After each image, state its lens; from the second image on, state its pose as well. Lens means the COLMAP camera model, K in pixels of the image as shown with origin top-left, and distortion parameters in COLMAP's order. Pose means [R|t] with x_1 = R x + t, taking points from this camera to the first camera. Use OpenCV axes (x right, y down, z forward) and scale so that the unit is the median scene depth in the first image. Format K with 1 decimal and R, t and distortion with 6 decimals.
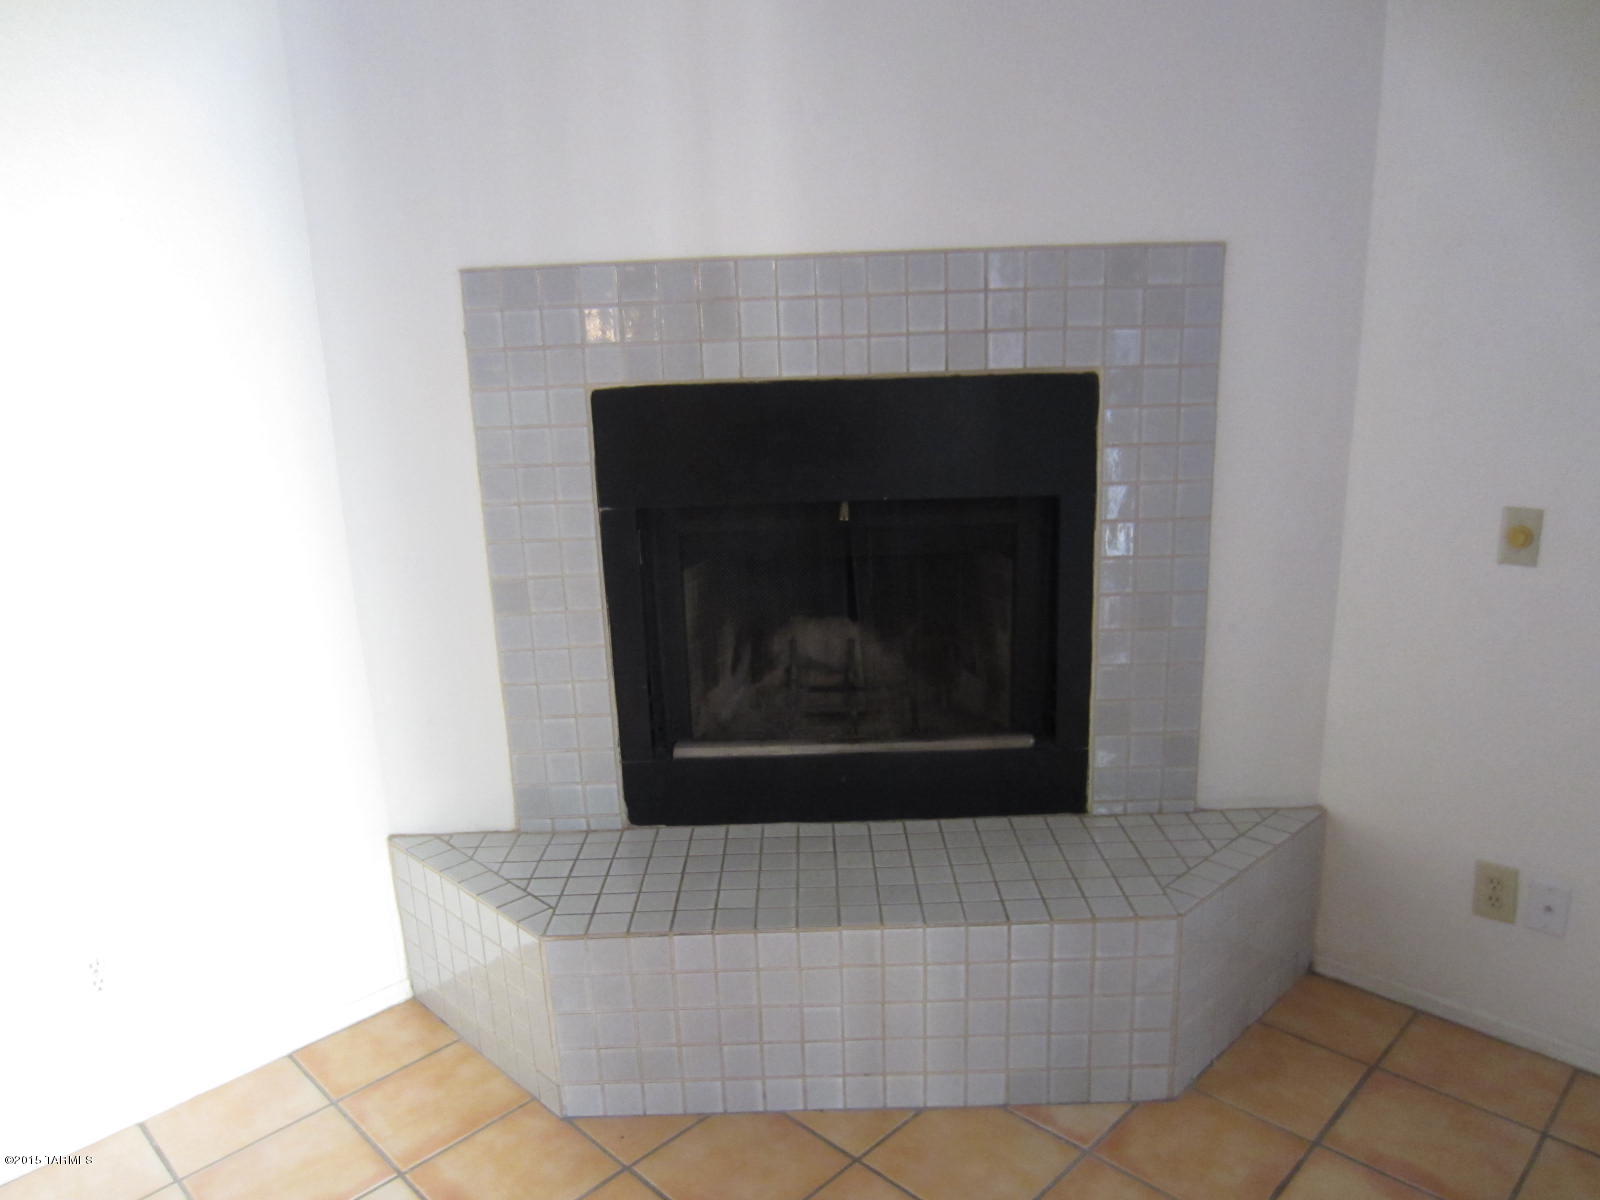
lens RADIAL K [[1124.2, 0, 801.2], [0, 1124.2, 623.5], [0, 0, 1]] dist [-0.038701, 0.000911]
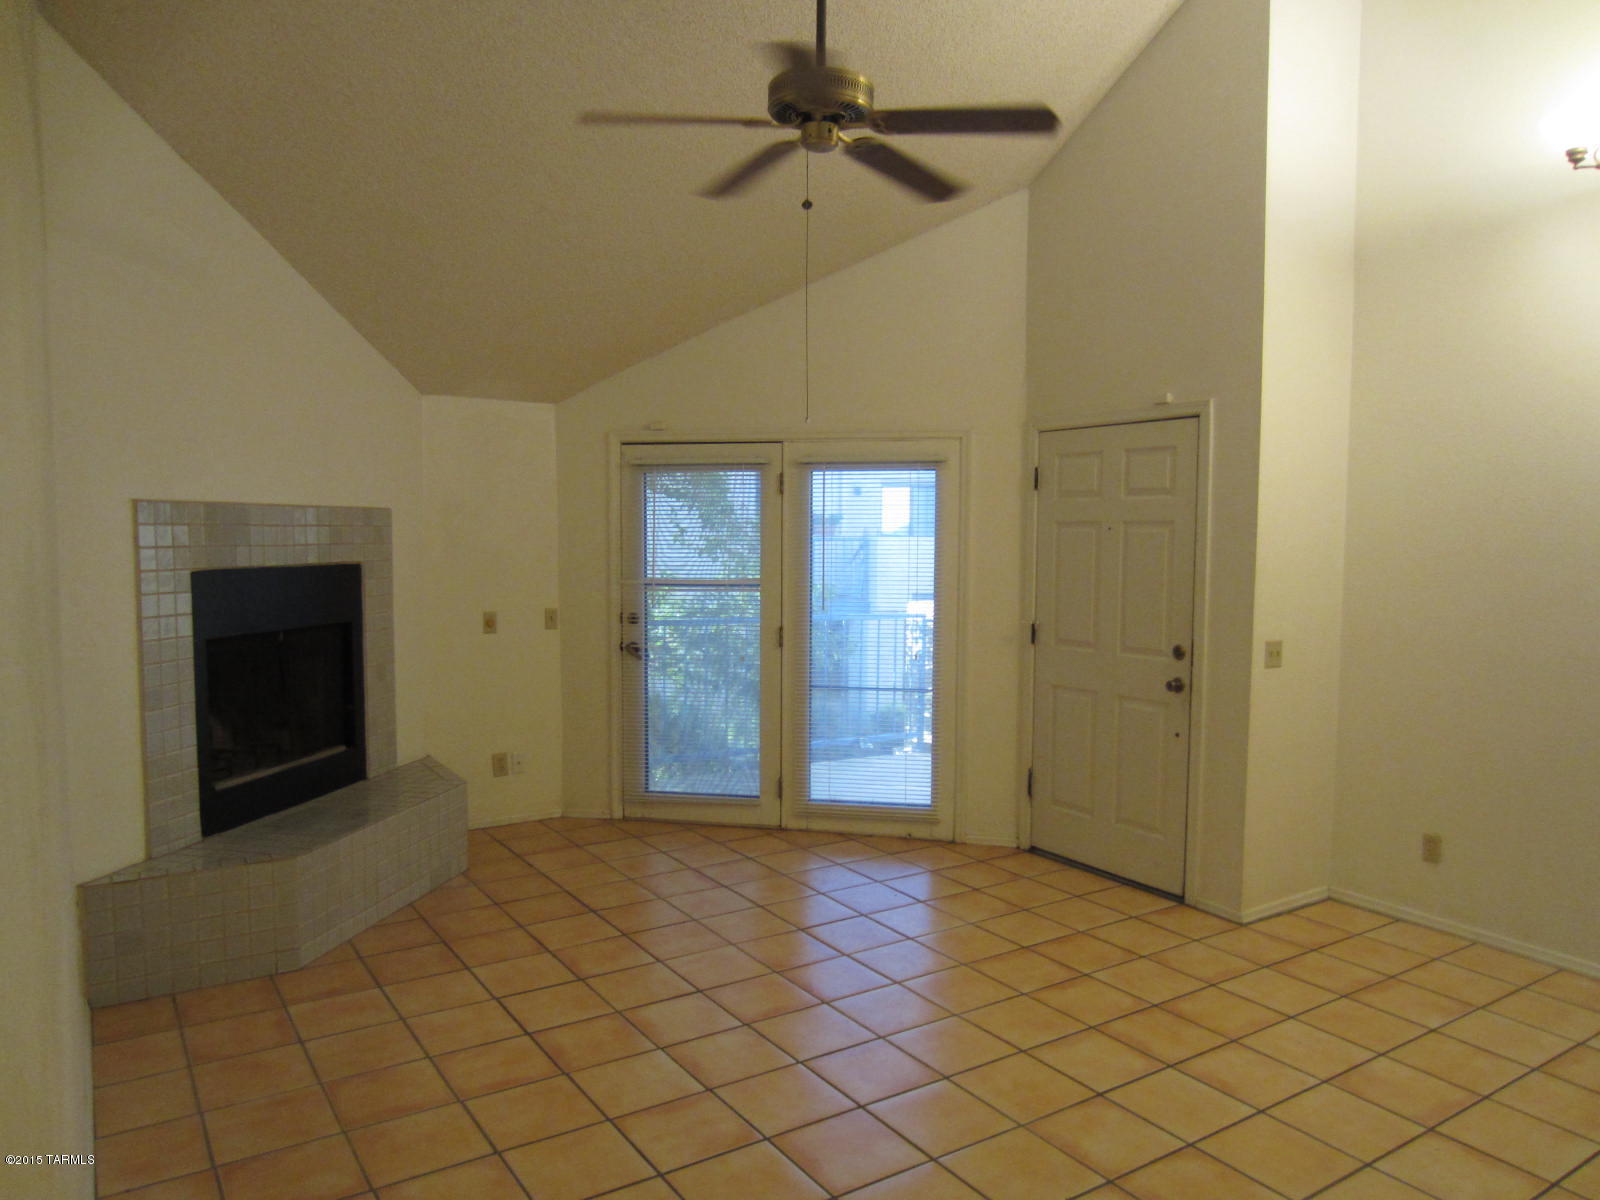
lens RADIAL K [[1124.2, 0, 801.2], [0, 1124.2, 623.5], [0, 0, 1]] dist [-0.038701, 0.000911]
pose [[0.195590, -0.047203, 0.979549, -1.659180], [0.235685, 0.971829, -0.000229, 0.090201], [-0.951944, 0.230910, 0.201205, -0.226310]]
